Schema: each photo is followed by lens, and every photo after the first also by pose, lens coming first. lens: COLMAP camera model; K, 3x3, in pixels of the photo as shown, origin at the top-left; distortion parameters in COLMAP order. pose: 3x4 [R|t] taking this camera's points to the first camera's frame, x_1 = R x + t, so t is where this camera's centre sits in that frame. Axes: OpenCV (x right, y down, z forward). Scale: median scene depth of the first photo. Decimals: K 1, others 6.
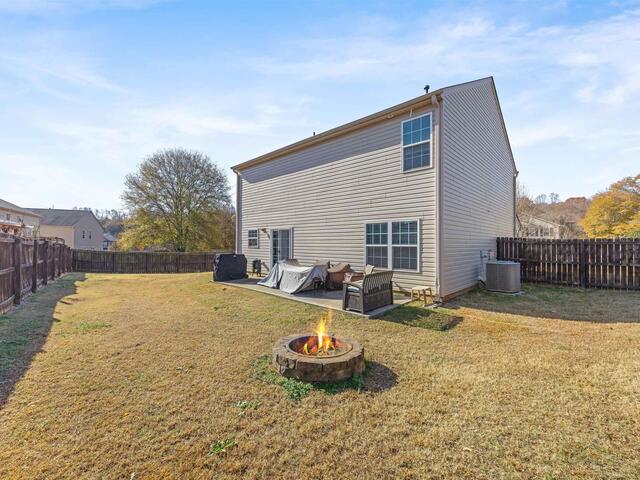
lens RADIAL K [[277.6, 0, 317.8], [0, 277.6, 241.1], [0, 0, 1]] dist [0.001617, 0.000108]
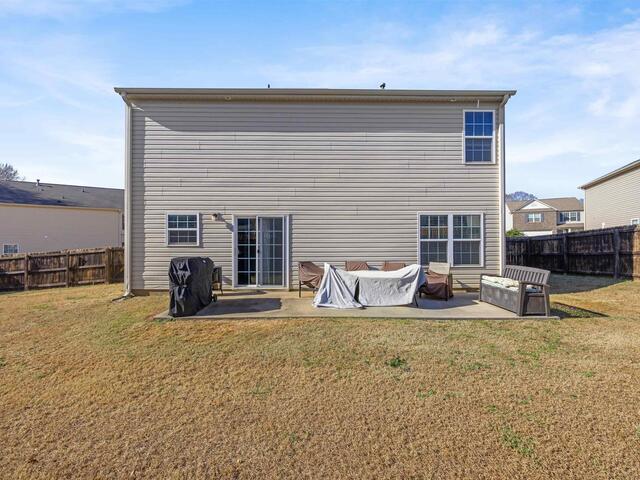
lens RADIAL K [[277.6, 0, 320.1], [0, 277.6, 239.2], [0, 0, 1]] dist [0.001617, 0.000108]
pose [[0.708567, -0.000373, 0.705643, -0.708102], [-0.001583, 0.999997, 0.002118, 0.012745], [-0.705642, -0.002618, 0.708564, 0.661174]]
